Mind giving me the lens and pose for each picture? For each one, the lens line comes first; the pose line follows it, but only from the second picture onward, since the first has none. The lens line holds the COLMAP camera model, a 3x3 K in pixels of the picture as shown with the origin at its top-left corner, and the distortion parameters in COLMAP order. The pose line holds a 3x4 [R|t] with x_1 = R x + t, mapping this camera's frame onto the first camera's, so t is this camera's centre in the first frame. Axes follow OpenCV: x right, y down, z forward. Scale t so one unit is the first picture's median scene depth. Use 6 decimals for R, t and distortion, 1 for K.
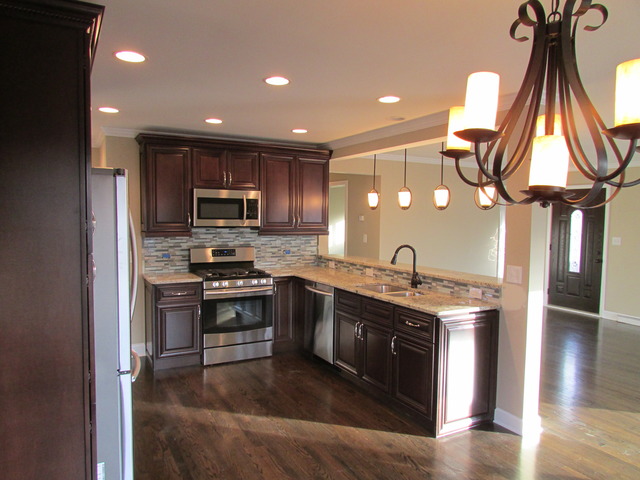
lens RADIAL K [[454.4, 0, 319.1], [0, 454.4, 243.2], [0, 0, 1]] dist [-0.035988, 0.009017]
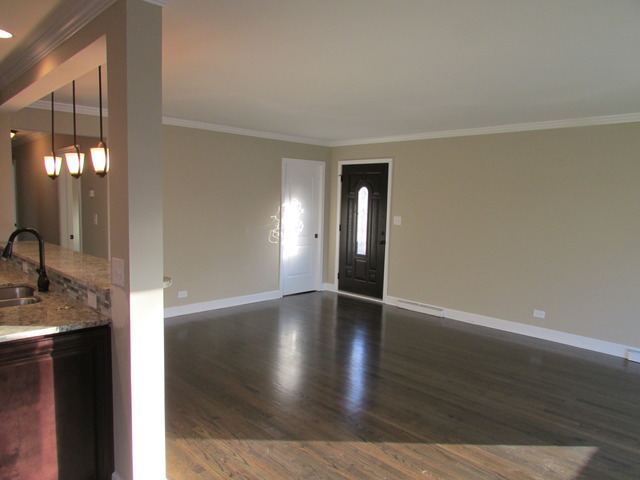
lens RADIAL K [[454.4, 0, 318.0], [0, 454.4, 236.1], [0, 0, 1]] dist [-0.035988, 0.009017]
pose [[0.961080, -0.015277, 0.275848, 0.353609], [0.008557, 0.999637, 0.025547, 0.003038], [-0.276138, -0.022192, 0.960862, 0.208864]]
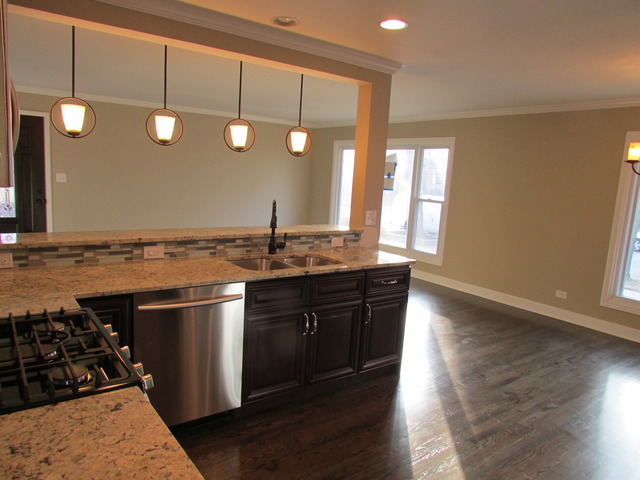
lens RADIAL K [[454.4, 0, 314.0], [0, 454.4, 239.3], [0, 0, 1]] dist [-0.035988, 0.009017]
pose [[-0.128091, -0.165800, 0.977805, -0.472578], [-0.000102, 0.985929, 0.167164, -0.048797], [-0.991762, 0.021312, -0.126306, 0.857359]]
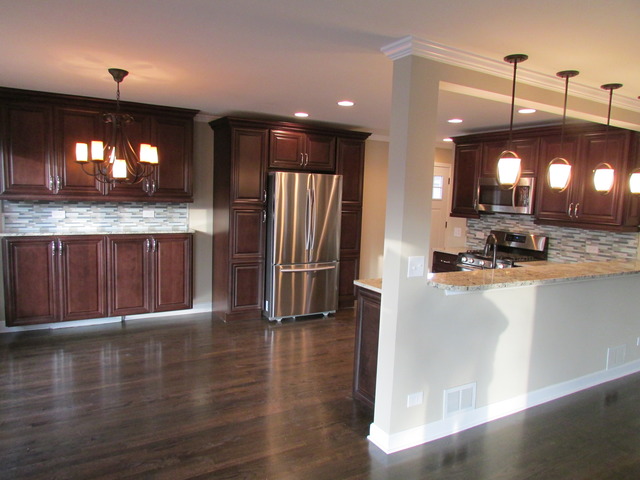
lens RADIAL K [[454.4, 0, 321.8], [0, 454.4, 242.2], [0, 0, 1]] dist [-0.035988, 0.009017]
pose [[0.038177, 0.100774, -0.994177, 0.848060], [-0.101976, 0.990101, 0.096445, -0.026177], [0.994054, 0.097700, 0.048075, 0.535979]]
